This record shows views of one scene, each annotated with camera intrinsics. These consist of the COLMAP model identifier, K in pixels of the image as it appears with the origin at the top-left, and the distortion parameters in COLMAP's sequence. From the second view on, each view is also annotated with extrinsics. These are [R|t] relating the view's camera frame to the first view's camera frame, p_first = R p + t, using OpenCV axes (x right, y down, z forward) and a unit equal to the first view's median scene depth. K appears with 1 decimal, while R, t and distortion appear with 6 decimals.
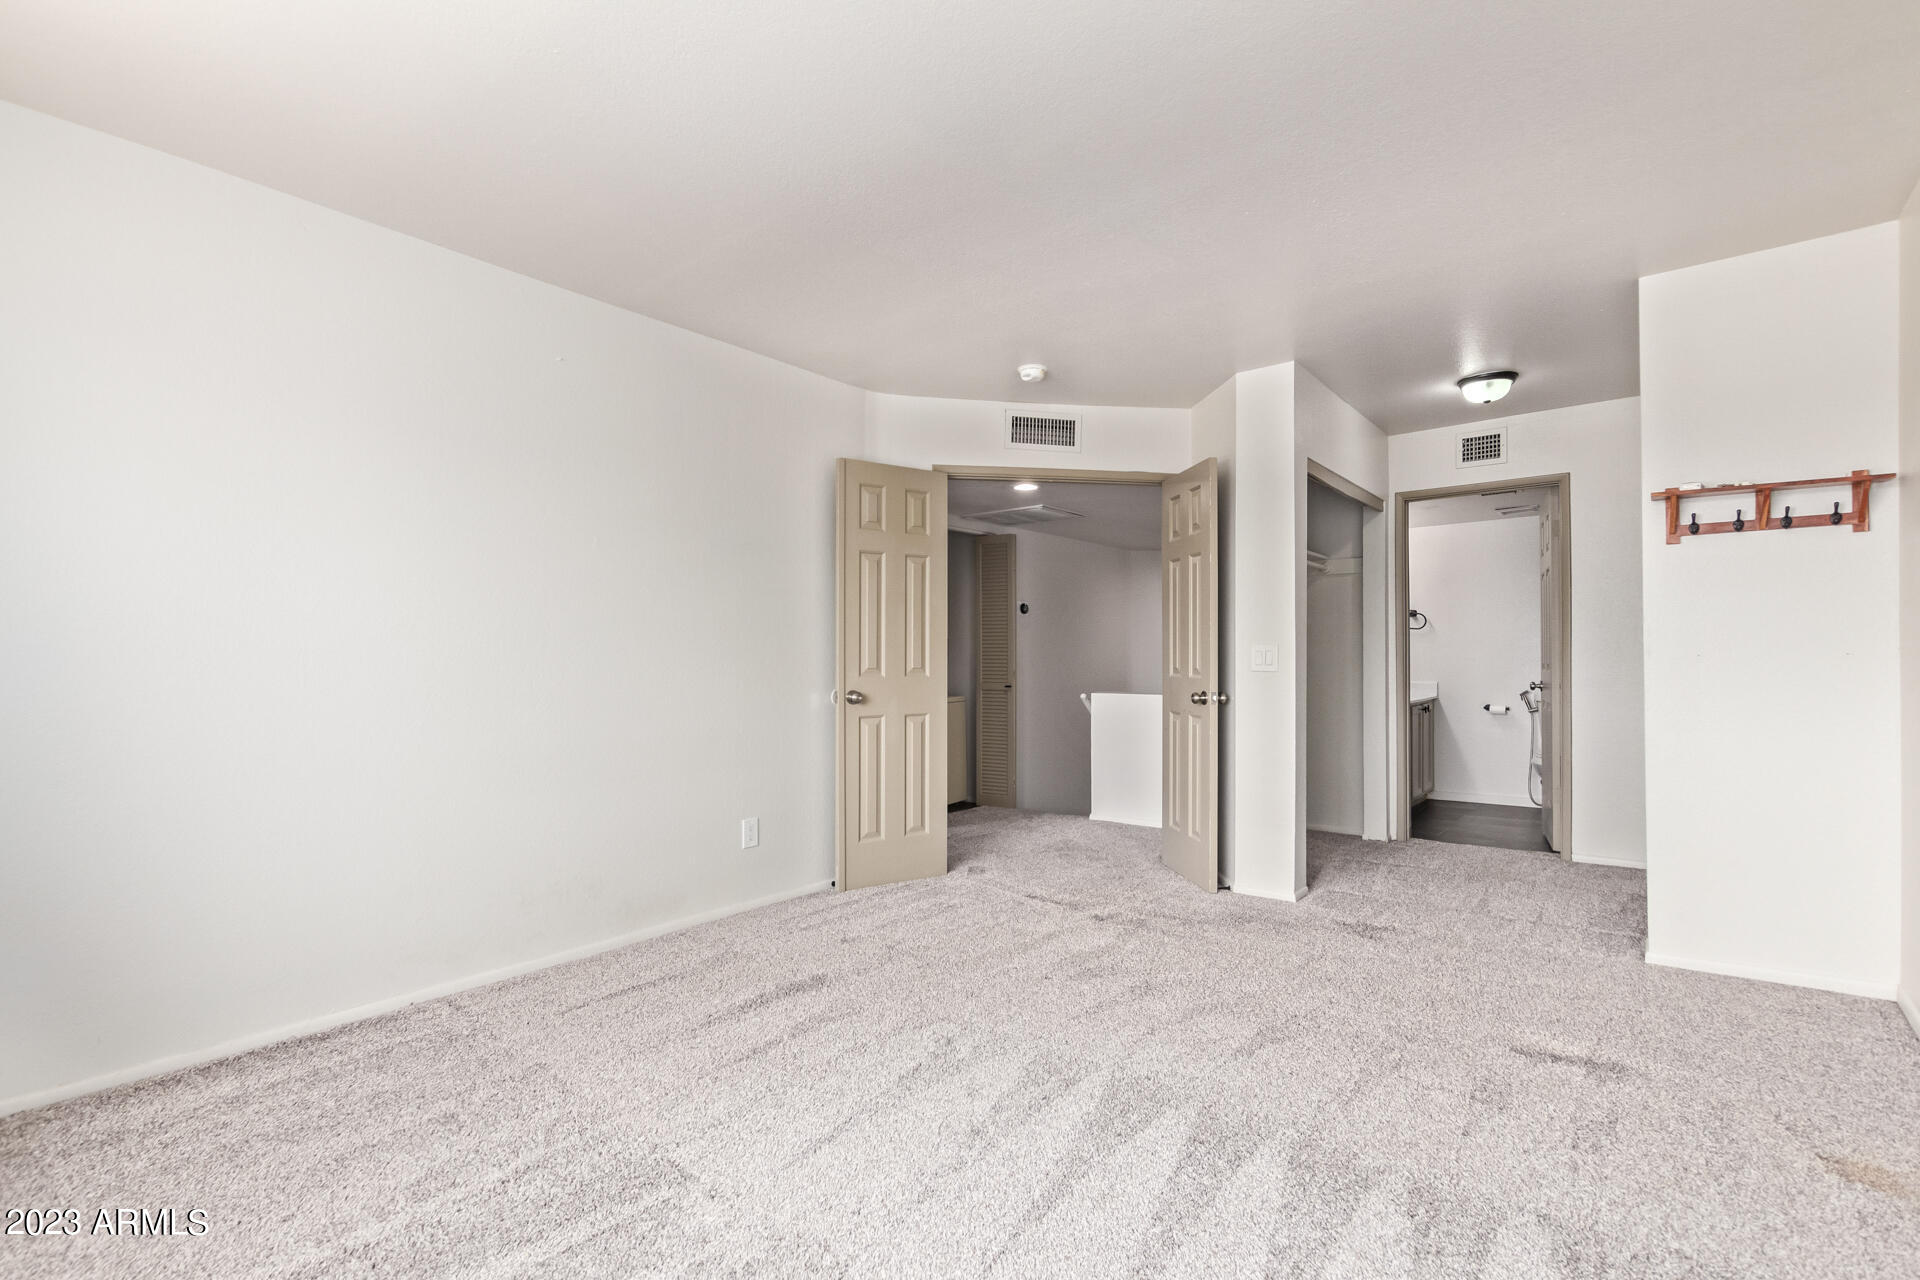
lens RADIAL K [[909.8, 0, 961.9], [0, 909.8, 639.7], [0, 0, 1]] dist [-0.004378, -0.000148]
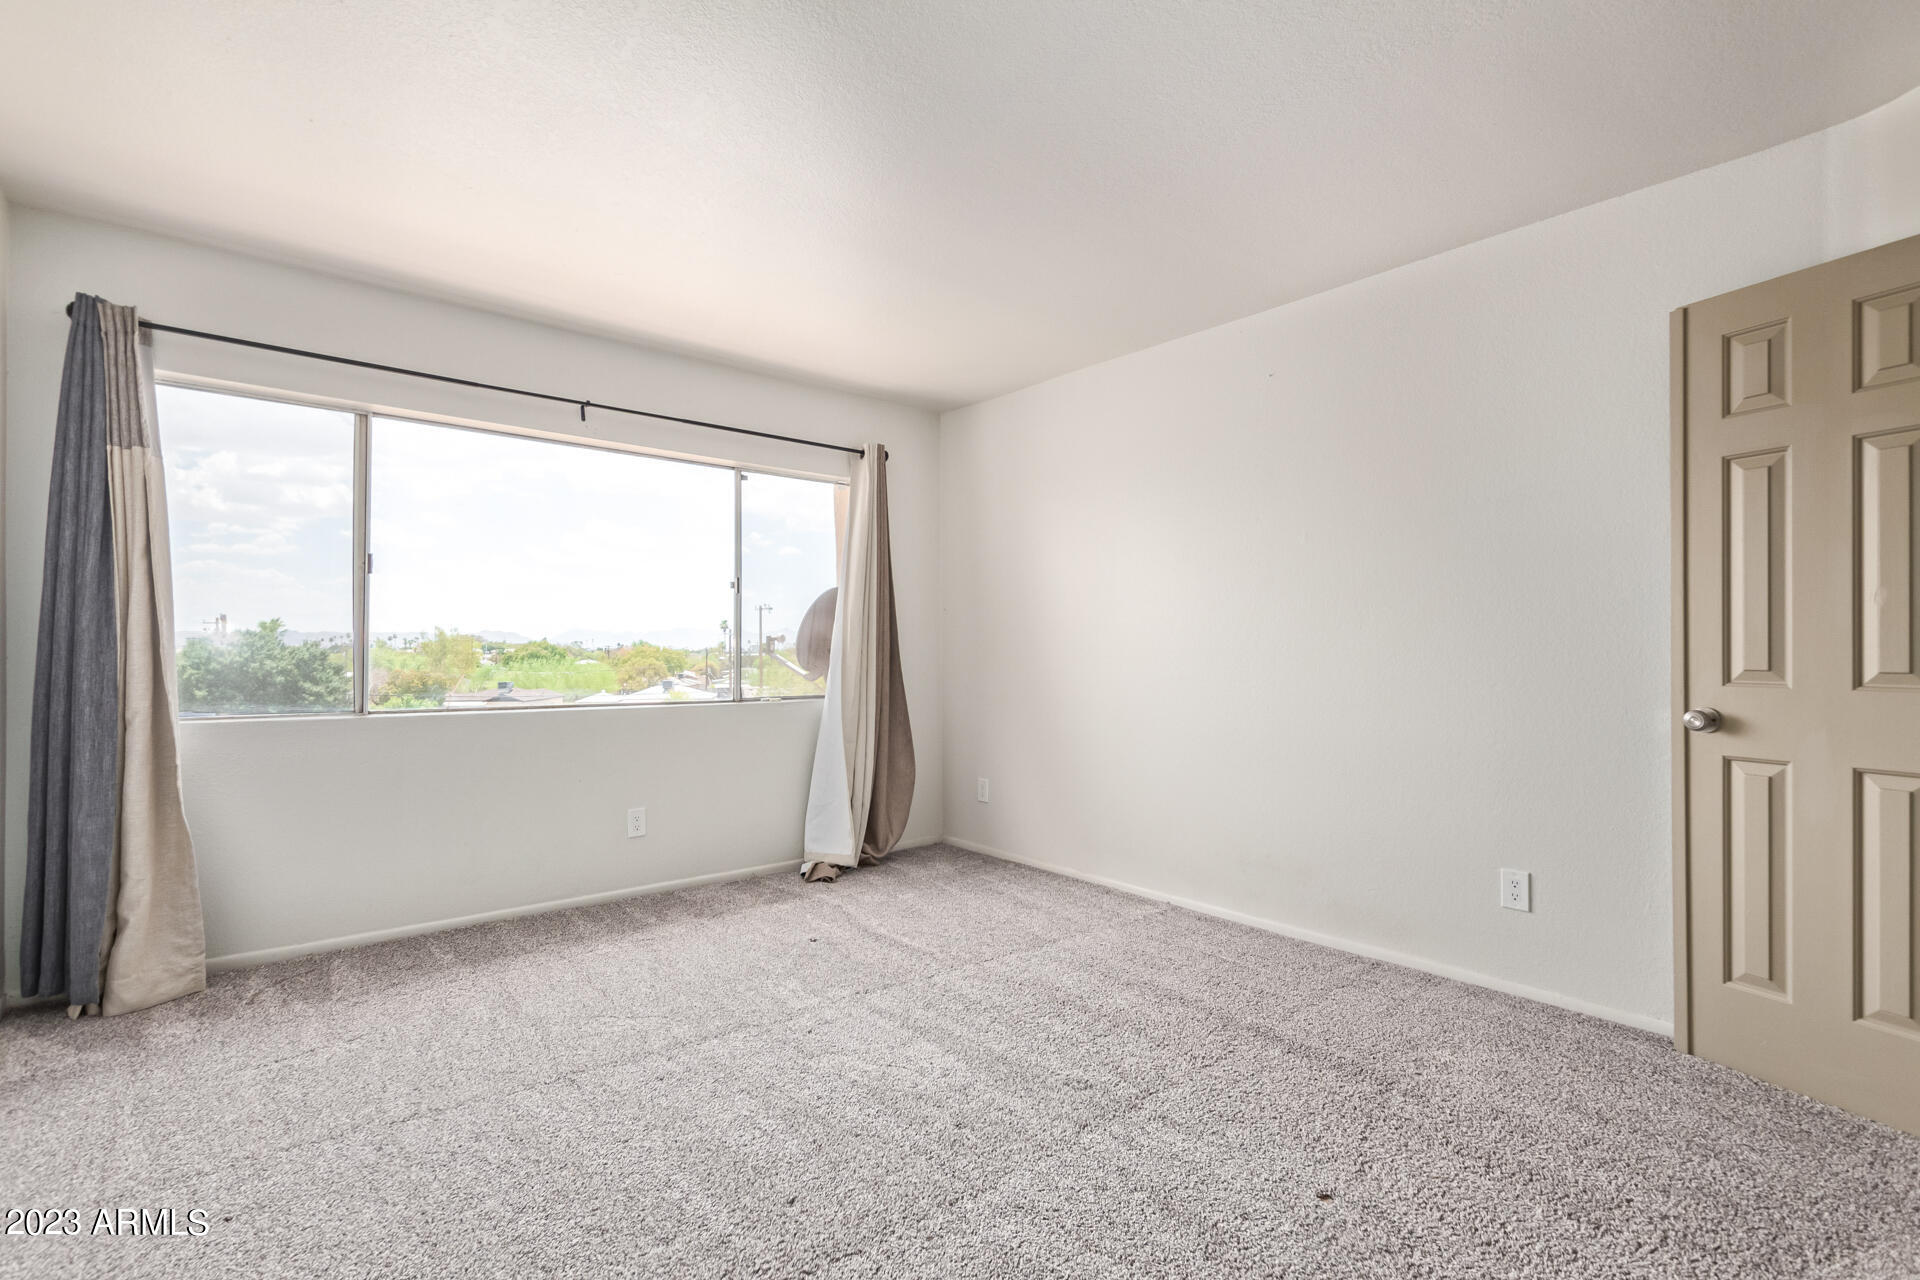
lens RADIAL K [[909.8, 0, 962.9], [0, 909.8, 641.8], [0, 0, 1]] dist [-0.004378, -0.000148]
pose [[-0.211333, -0.009945, -0.977363, 0.518148], [0.007008, 0.999907, -0.011690, 0.017336], [0.977389, -0.009320, -0.211244, 0.653062]]
